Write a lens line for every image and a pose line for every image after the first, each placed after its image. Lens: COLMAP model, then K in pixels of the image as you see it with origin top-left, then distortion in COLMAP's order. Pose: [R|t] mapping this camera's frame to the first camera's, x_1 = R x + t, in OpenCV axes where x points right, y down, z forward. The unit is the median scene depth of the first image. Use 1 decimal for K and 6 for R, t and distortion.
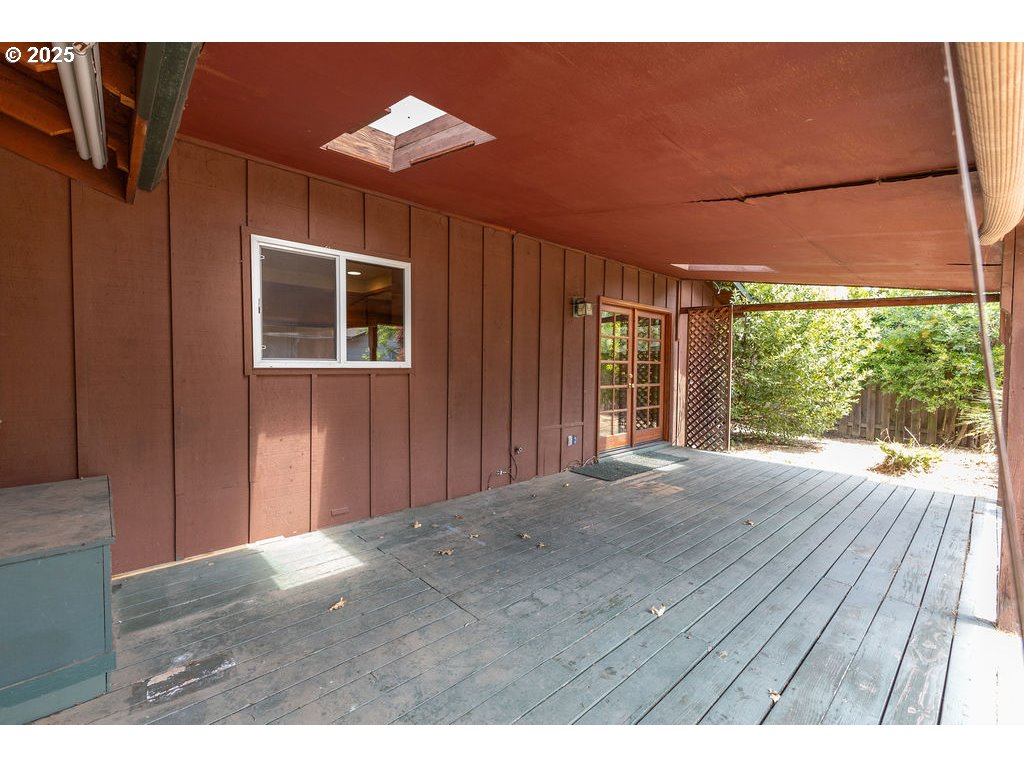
lens RADIAL K [[440.7, 0, 515.2], [0, 440.7, 378.1], [0, 0, 1]] dist [0.000996, -0.000881]
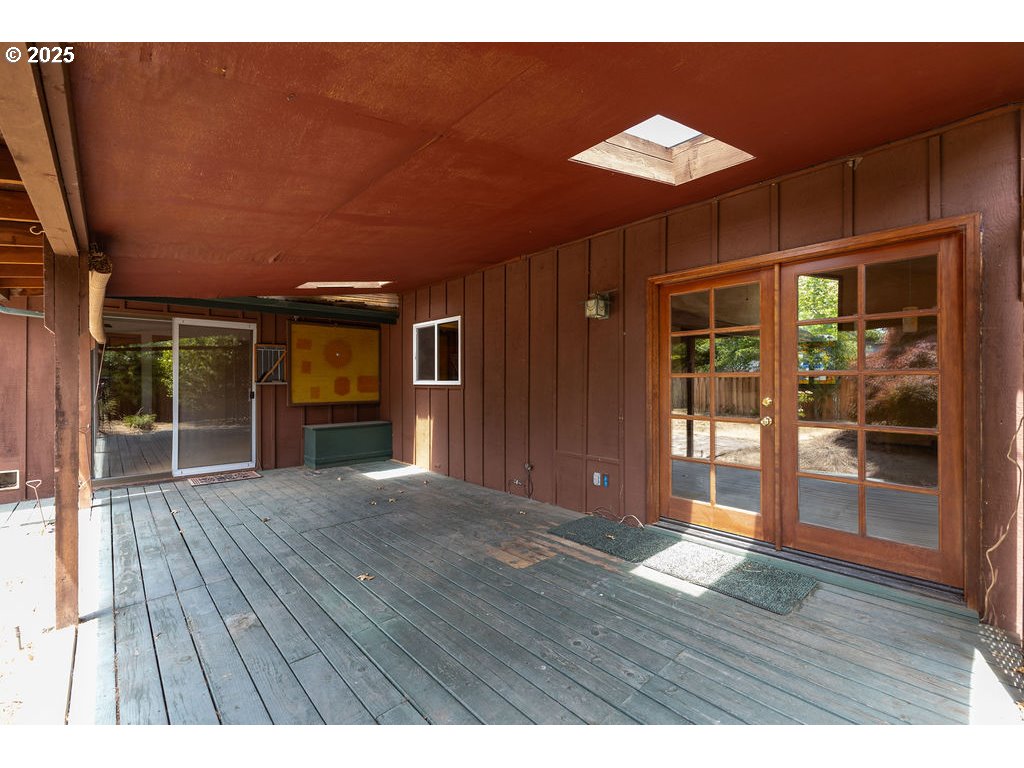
lens RADIAL K [[440.7, 0, 515.6], [0, 440.7, 384.2], [0, 0, 1]] dist [0.000996, -0.000881]
pose [[0.005713, 0.000648, -0.999983, 1.452928], [-0.027824, 0.999613, 0.000489, -0.036412], [0.999597, 0.027821, 0.005729, 1.364326]]
